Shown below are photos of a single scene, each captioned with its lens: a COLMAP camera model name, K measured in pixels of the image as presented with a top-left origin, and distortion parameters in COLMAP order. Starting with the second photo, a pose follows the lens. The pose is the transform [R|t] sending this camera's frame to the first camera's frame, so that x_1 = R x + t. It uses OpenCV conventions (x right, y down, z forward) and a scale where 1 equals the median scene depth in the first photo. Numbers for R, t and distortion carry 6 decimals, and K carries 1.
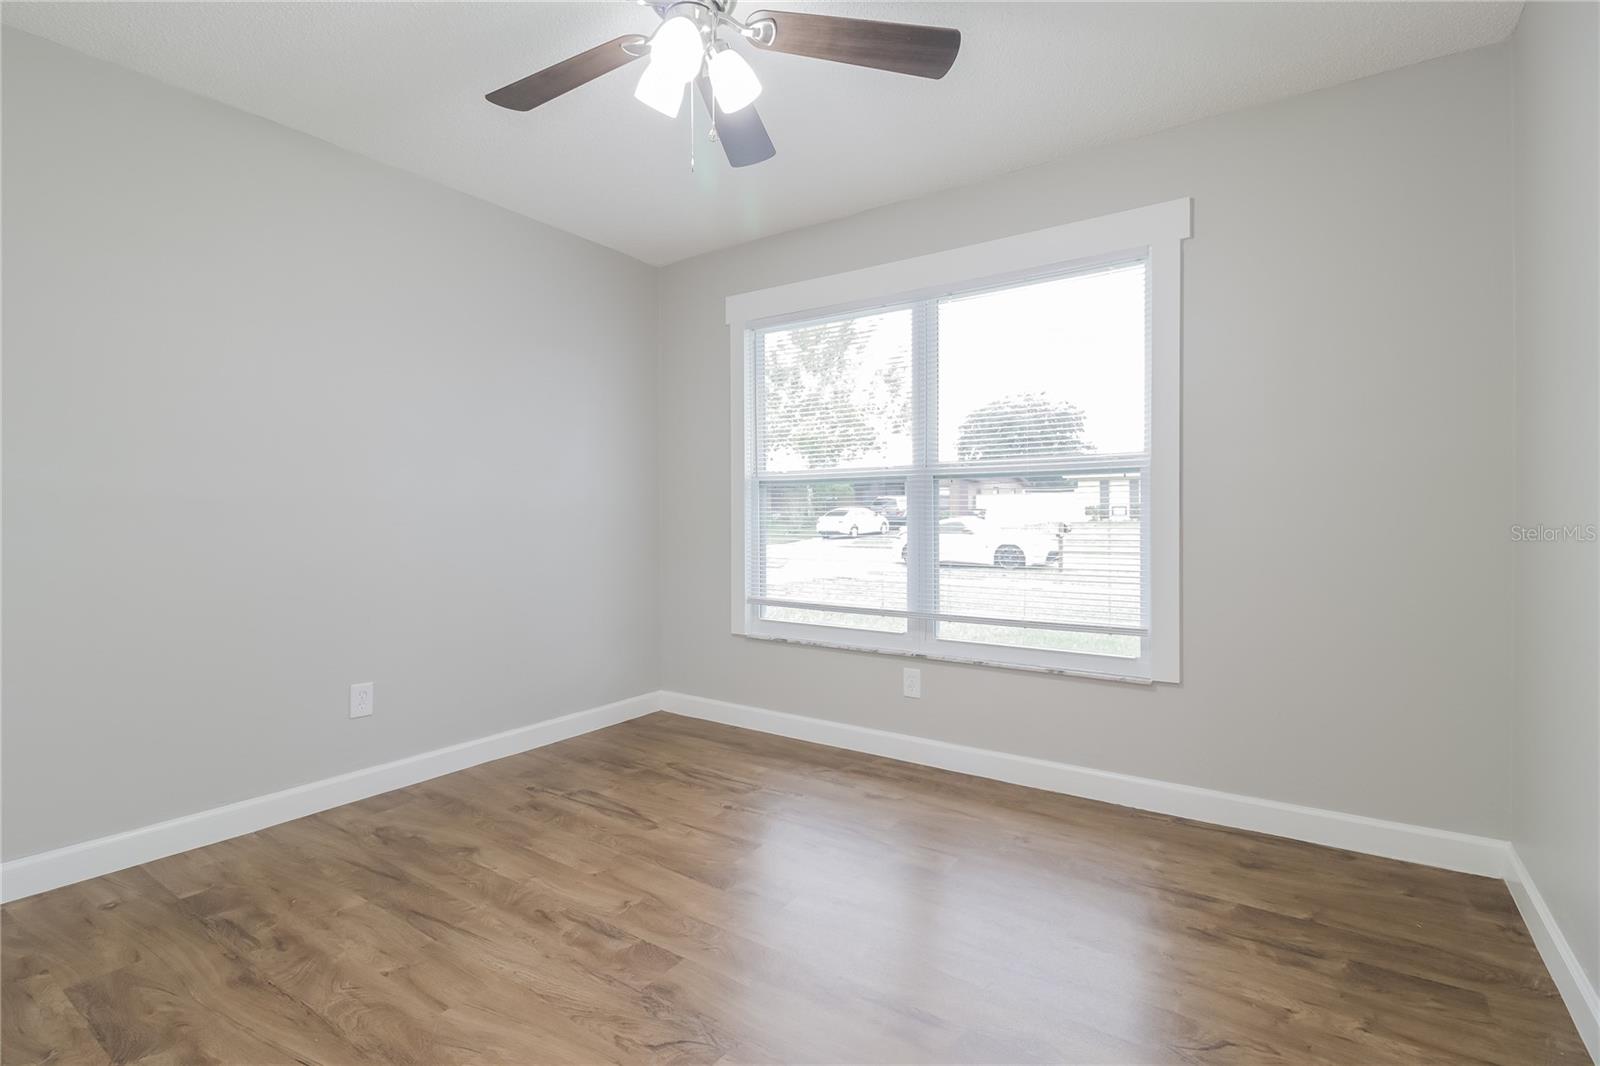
lens RADIAL K [[759.4, 0, 794.7], [0, 759.4, 526.9], [0, 0, 1]] dist [0.017900, -0.001976]
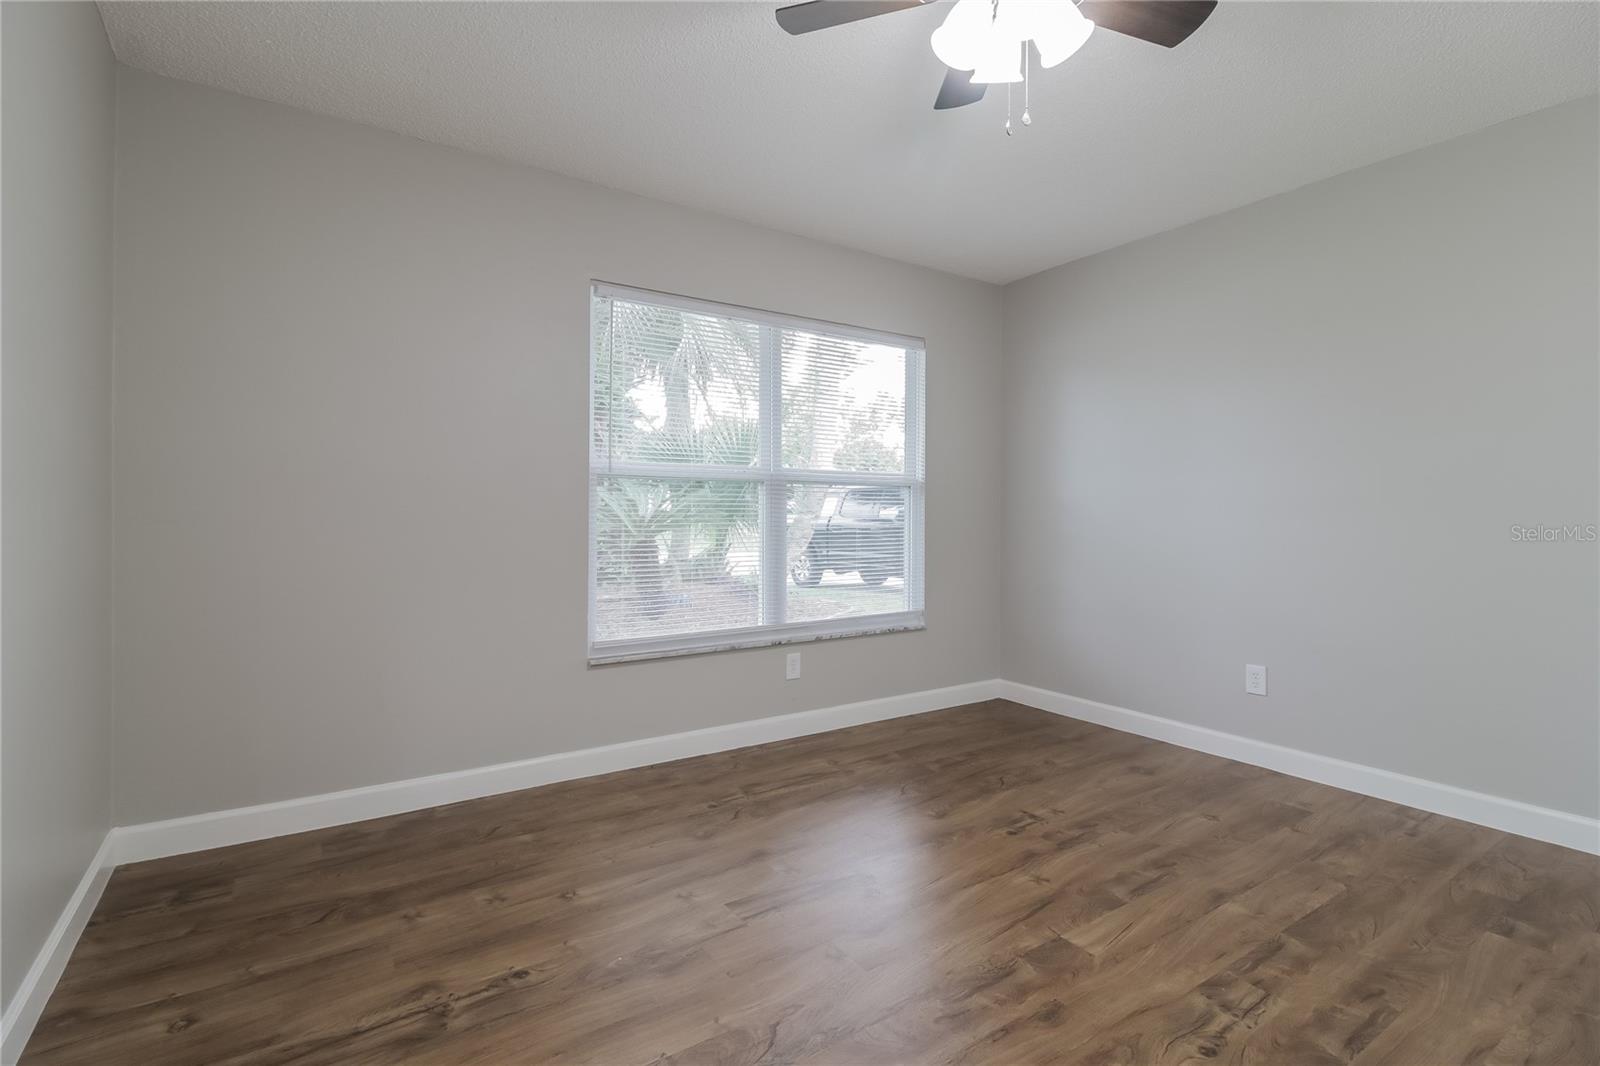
lens RADIAL K [[759.4, 0, 791.6], [0, 759.4, 527.7], [0, 0, 1]] dist [0.017900, -0.001976]
pose [[0.375611, -0.012200, 0.926697, -0.867781], [0.008512, 0.999917, 0.009714, -0.006347], [-0.926738, 0.004239, 0.375684, 0.590791]]
